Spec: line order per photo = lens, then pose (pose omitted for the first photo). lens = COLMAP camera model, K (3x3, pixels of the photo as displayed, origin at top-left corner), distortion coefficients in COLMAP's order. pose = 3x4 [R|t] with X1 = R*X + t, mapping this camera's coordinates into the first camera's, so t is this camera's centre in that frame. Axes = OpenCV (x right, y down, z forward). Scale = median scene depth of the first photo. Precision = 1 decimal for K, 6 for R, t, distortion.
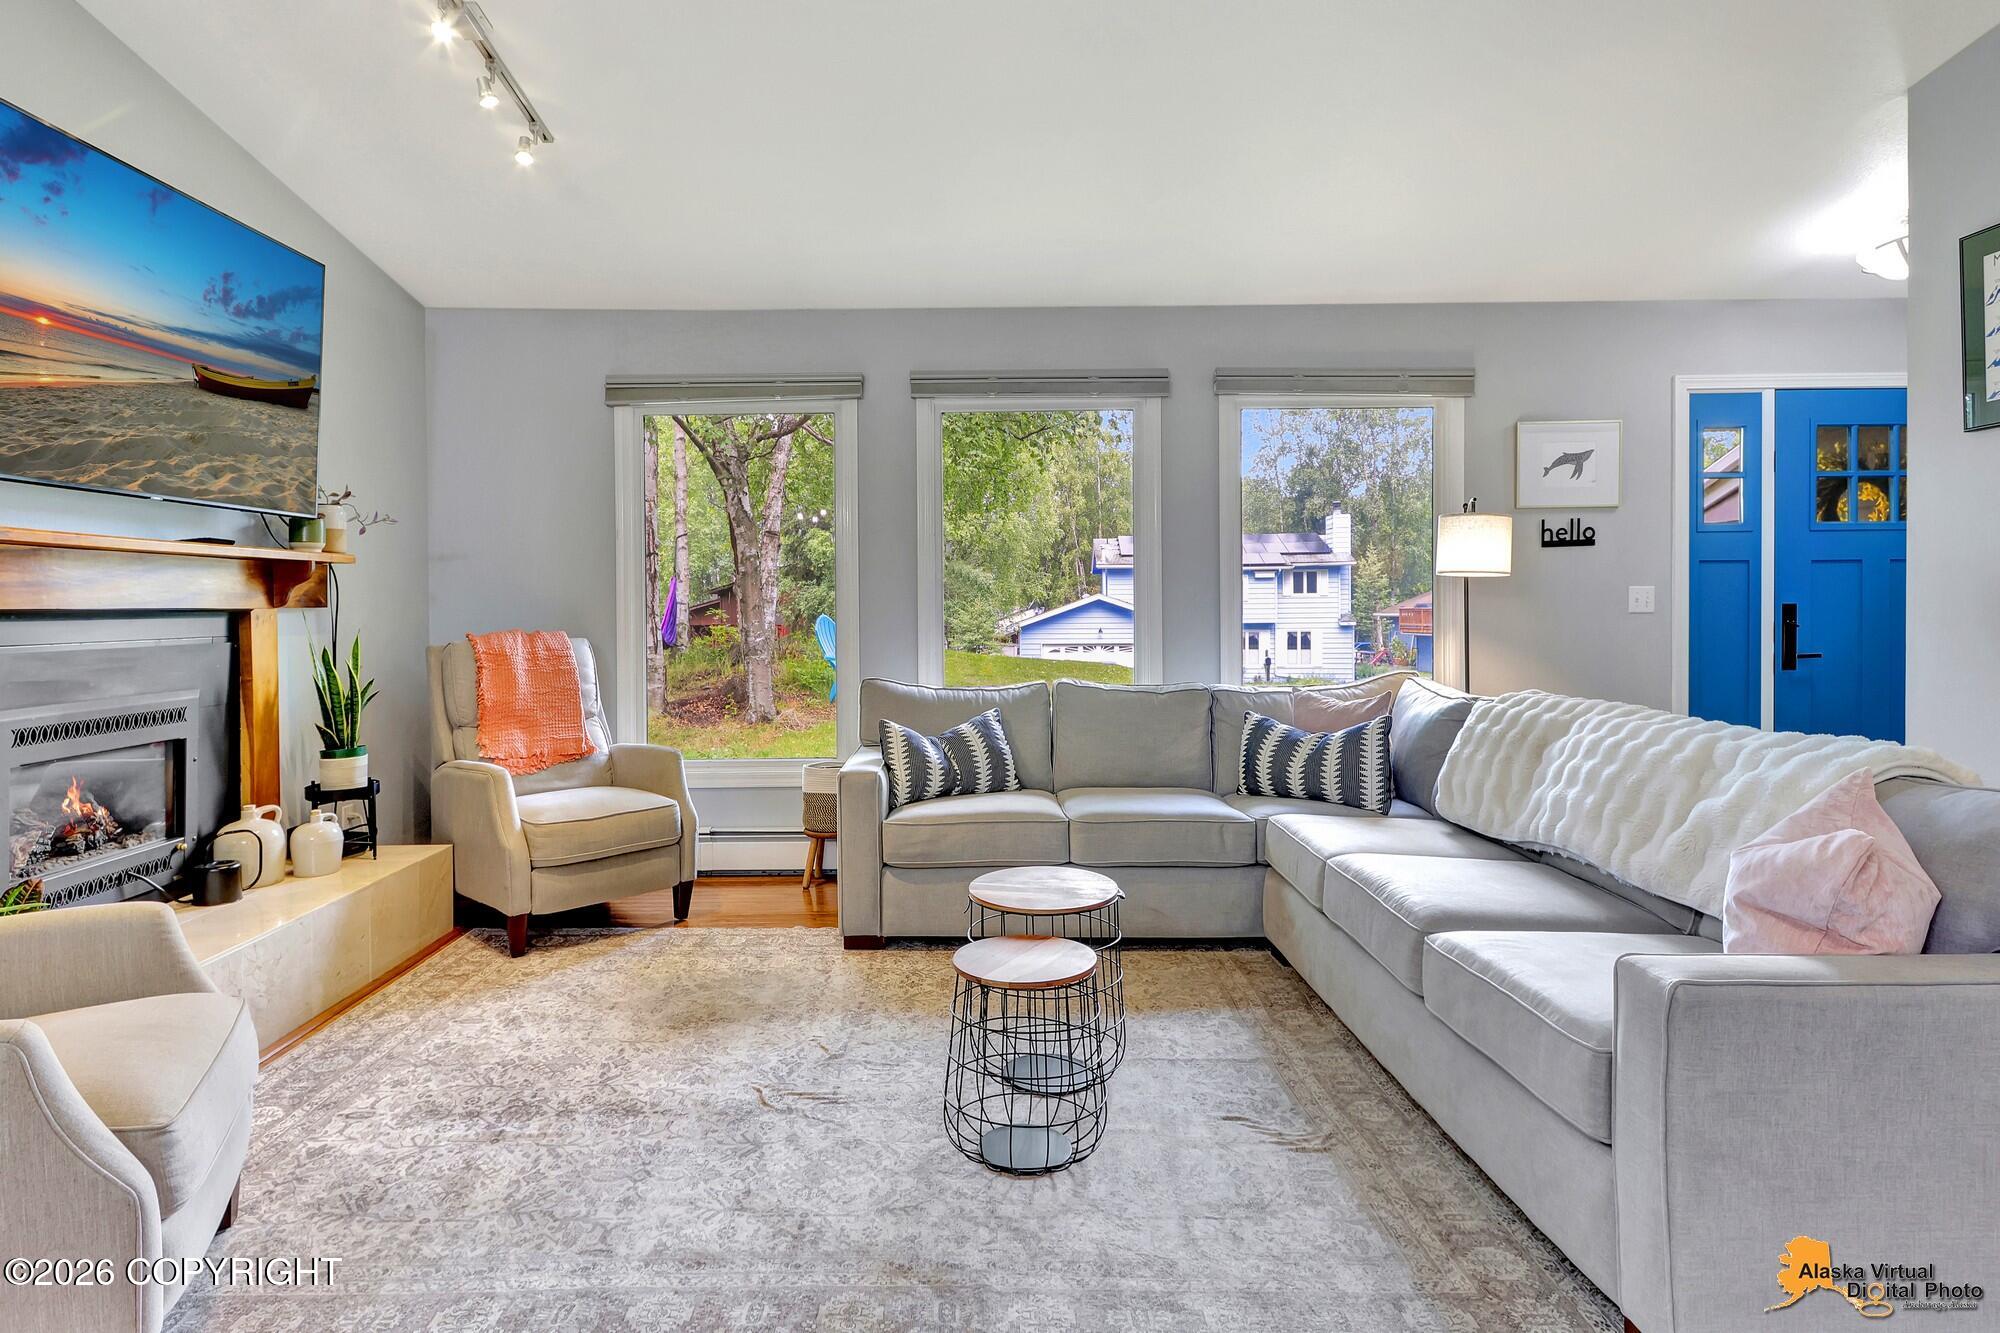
lens RADIAL K [[1093.0, 0, 999.3], [0, 1093.0, 620.3], [0, 0, 1]] dist [0.010576, -0.000221]
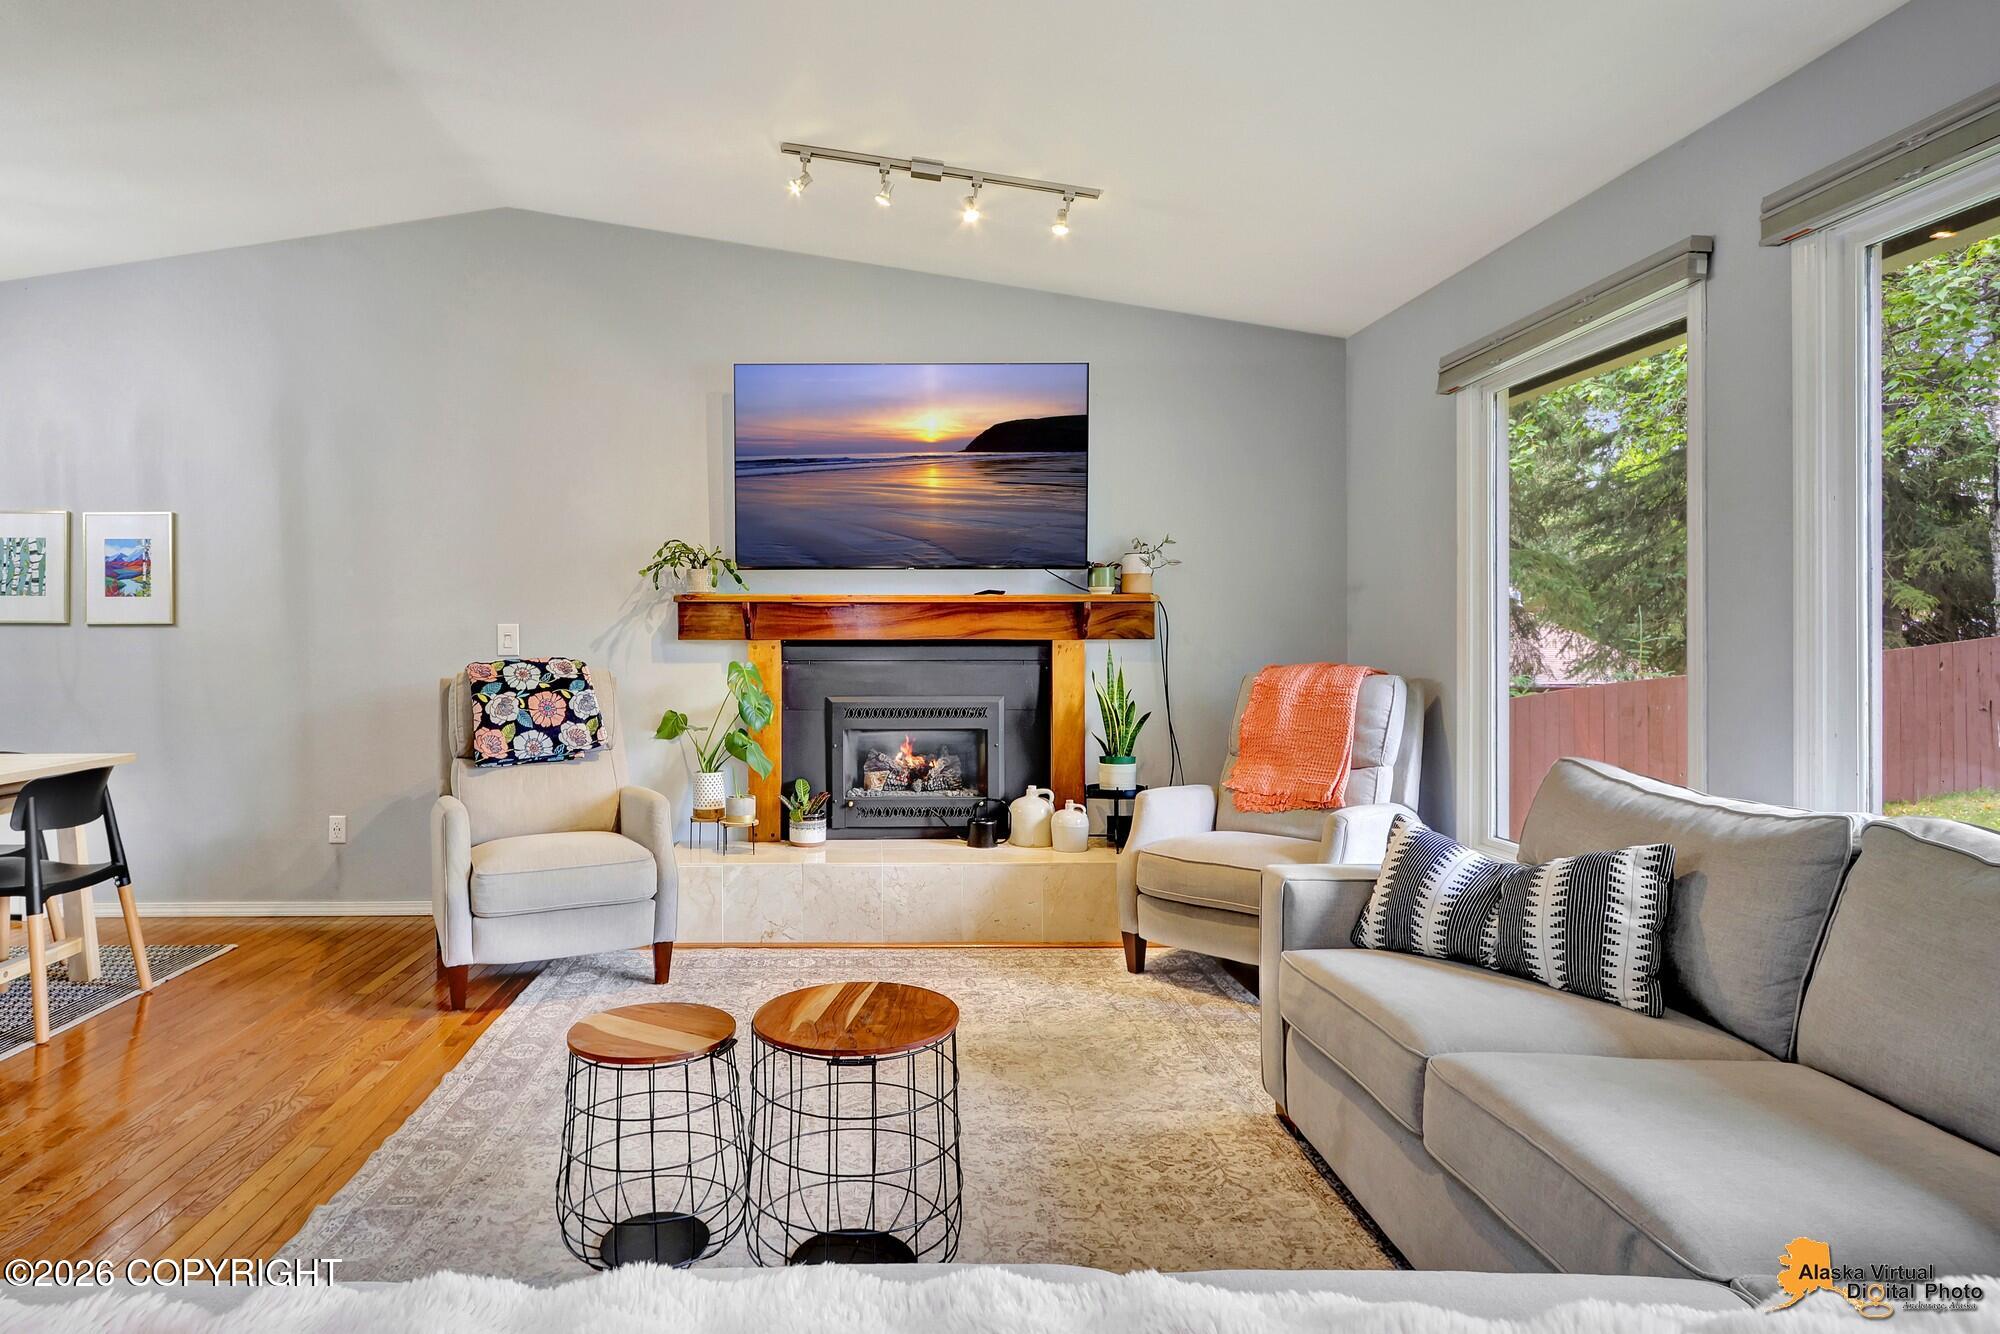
lens RADIAL K [[1118.8, 0, 965.0], [0, 1118.8, 649.3], [0, 0, 1]] dist [-0.002320, -0.001449]
pose [[-0.000030, 0.013425, -0.999910, 0.652036], [-0.011349, 0.999845, 0.013424, -0.015773], [0.999936, 0.011349, 0.000122, 0.866300]]
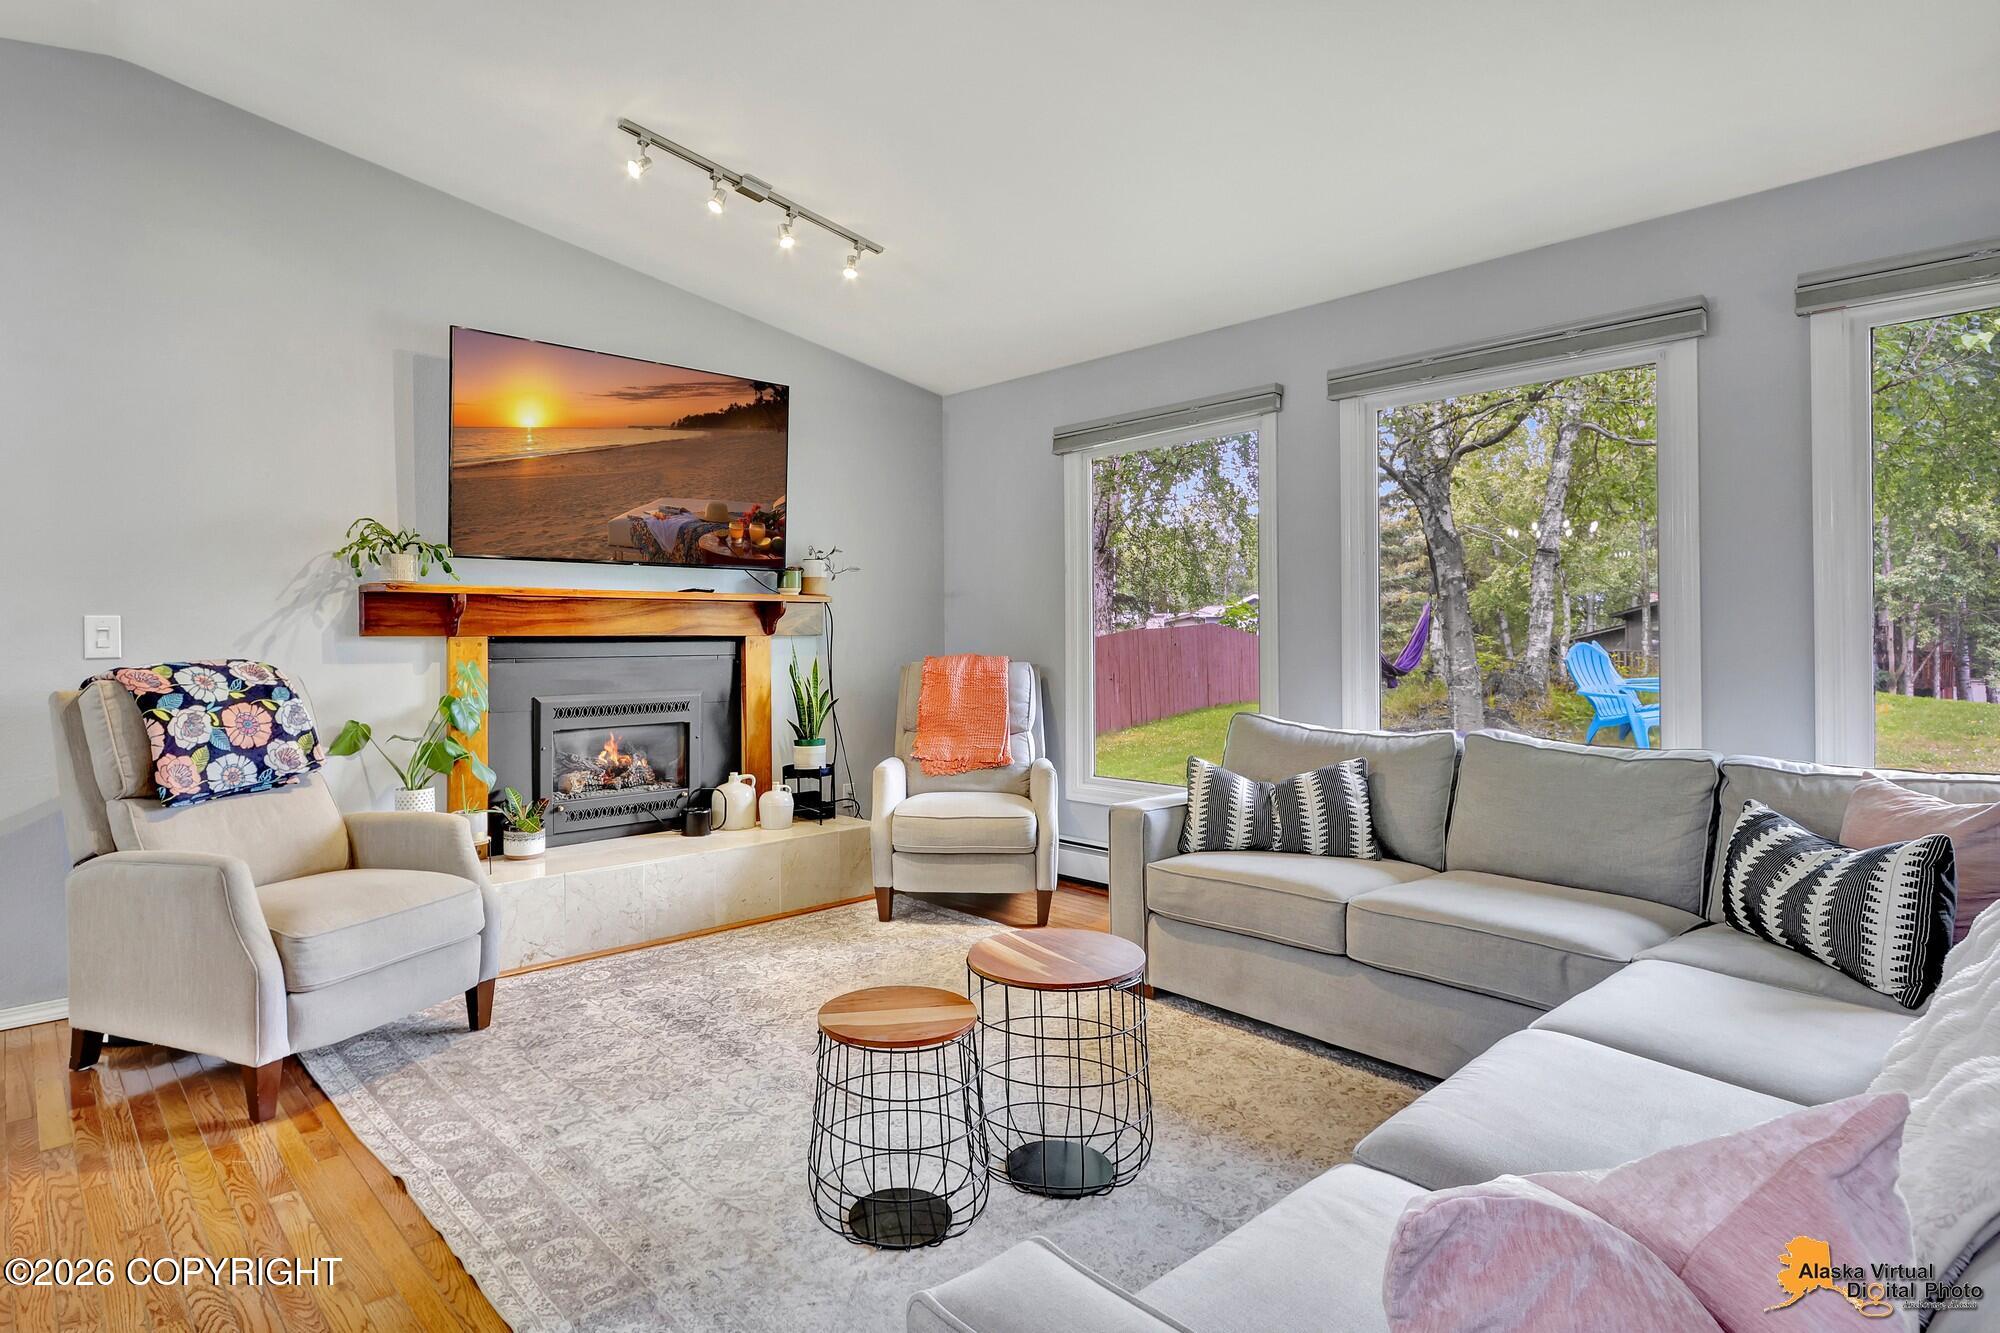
lens RADIAL K [[1031.3, 0, 948.6], [0, 1031.3, 637.7], [0, 0, 1]] dist [0.005803, 0.000556]
pose [[0.652495, 0.005813, -0.757771, 0.496902], [-0.010369, 0.999945, -0.001258, -0.009173], [0.757722, 0.008678, 0.652519, 0.311454]]
